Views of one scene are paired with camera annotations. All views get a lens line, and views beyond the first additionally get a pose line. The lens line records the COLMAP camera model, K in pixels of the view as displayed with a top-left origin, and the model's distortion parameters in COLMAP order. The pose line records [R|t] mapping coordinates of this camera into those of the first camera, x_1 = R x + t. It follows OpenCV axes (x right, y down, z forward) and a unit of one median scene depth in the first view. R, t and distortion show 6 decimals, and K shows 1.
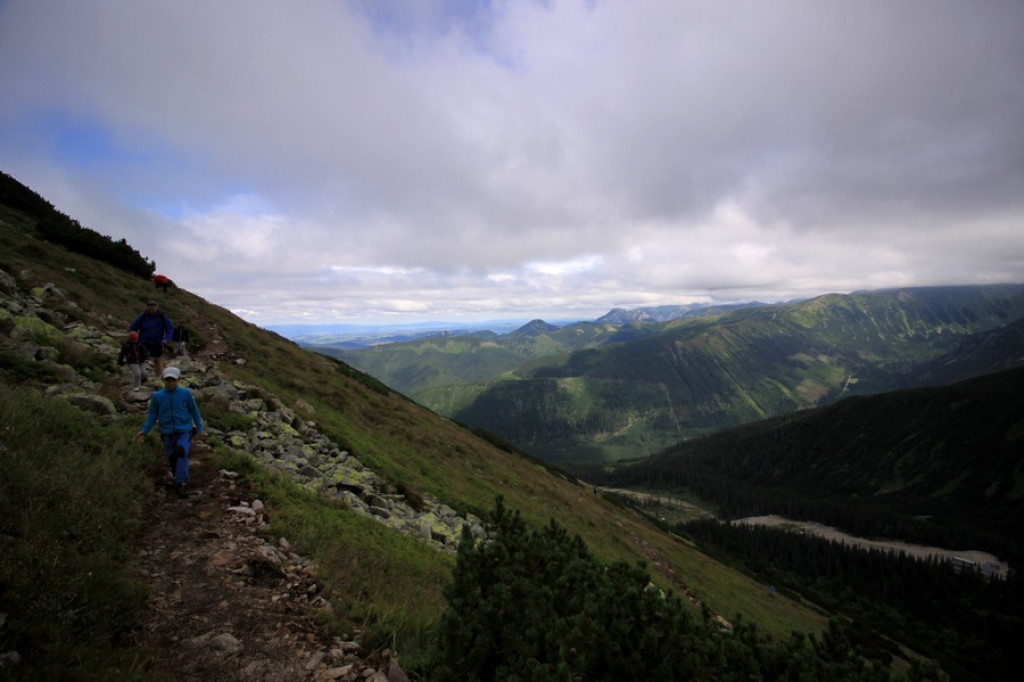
lens RADIAL K [[467.9, 0, 517.5], [0, 467.9, 339.2], [0, 0, 1]] dist [-0.008088, -0.009605]
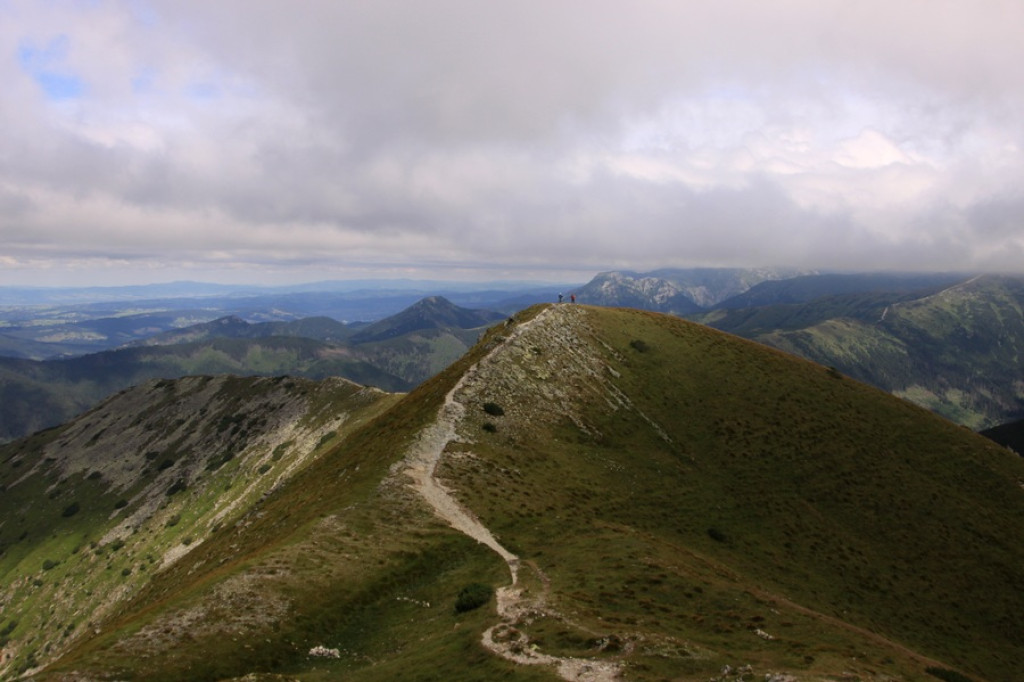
lens RADIAL K [[1139.0, 0, 526.3], [0, 1139.0, 359.7], [0, 0, 1]] dist [-0.109195, 0.000000]
pose [[0.991712, 0.018009, 0.127212, -0.024309], [-0.021952, 0.999319, 0.029658, -0.037058], [-0.126591, -0.032205, 0.991432, -0.314846]]
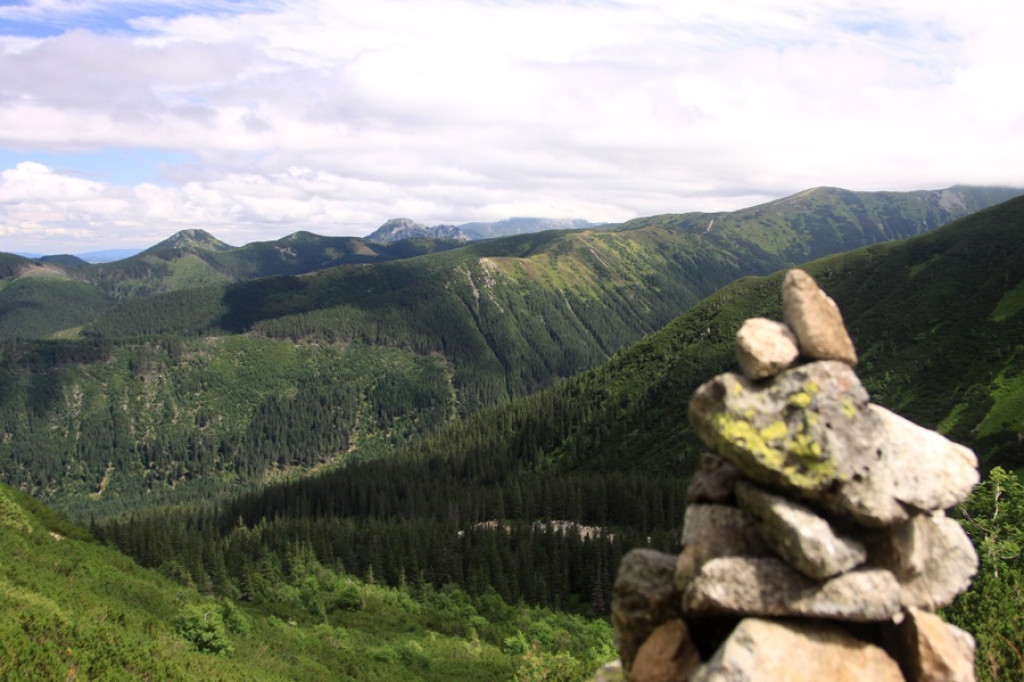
lens RADIAL K [[1105.4, 0, 542.5], [0, 1105.4, 371.8], [0, 0, 1]] dist [-0.120605, 0.000000]
pose [[0.950066, 0.011597, 0.311832, 0.090625], [-0.028719, 0.998318, 0.050371, 0.060040], [-0.310723, -0.056812, 0.948801, 0.040821]]
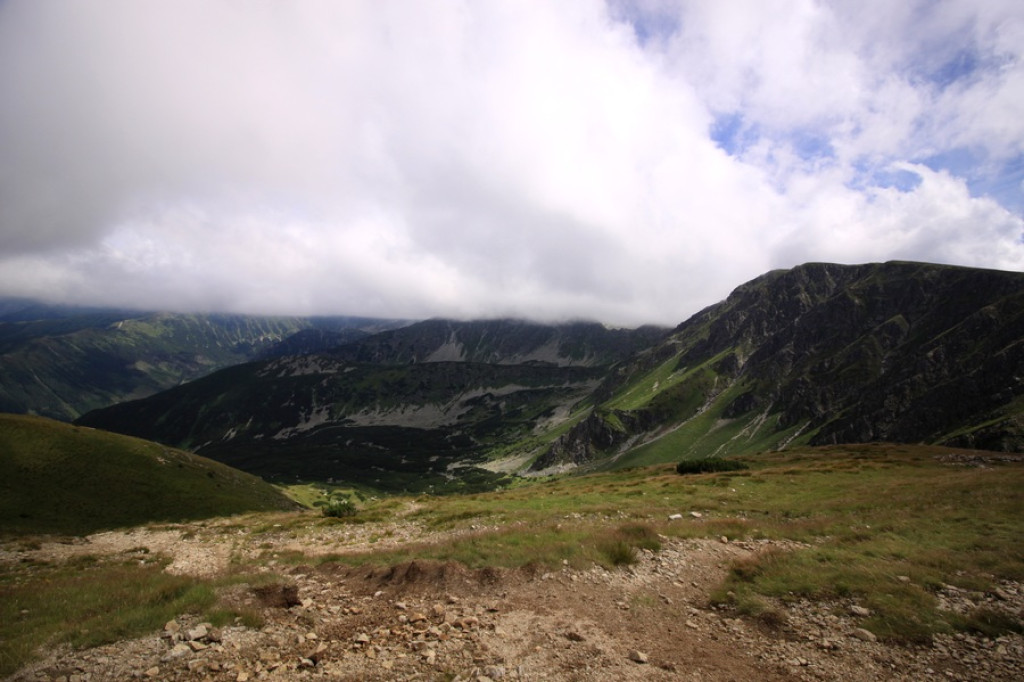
lens RADIAL K [[467.9, 0, 521.9], [0, 467.9, 335.9], [0, 0, 1]] dist [-0.008088, -0.009605]
pose [[0.410317, -0.004571, 0.911932, -0.035563], [-0.003144, 0.999974, 0.006427, -0.050591], [-0.911938, -0.005505, 0.410292, -0.346379]]
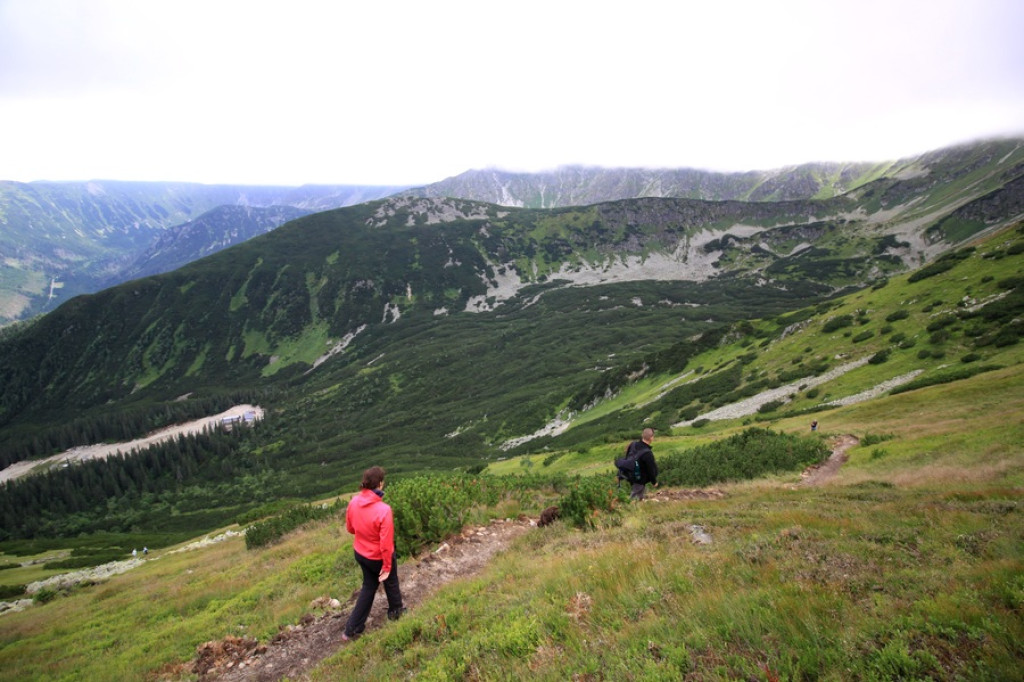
lens RADIAL K [[467.9, 0, 508.1], [0, 467.9, 337.1], [0, 0, 1]] dist [-0.008088, -0.009605]
pose [[0.159353, -0.230794, 0.959865, 0.002669], [0.024446, 0.972914, 0.229873, 0.007068], [-0.986919, -0.013166, 0.160679, 0.025292]]
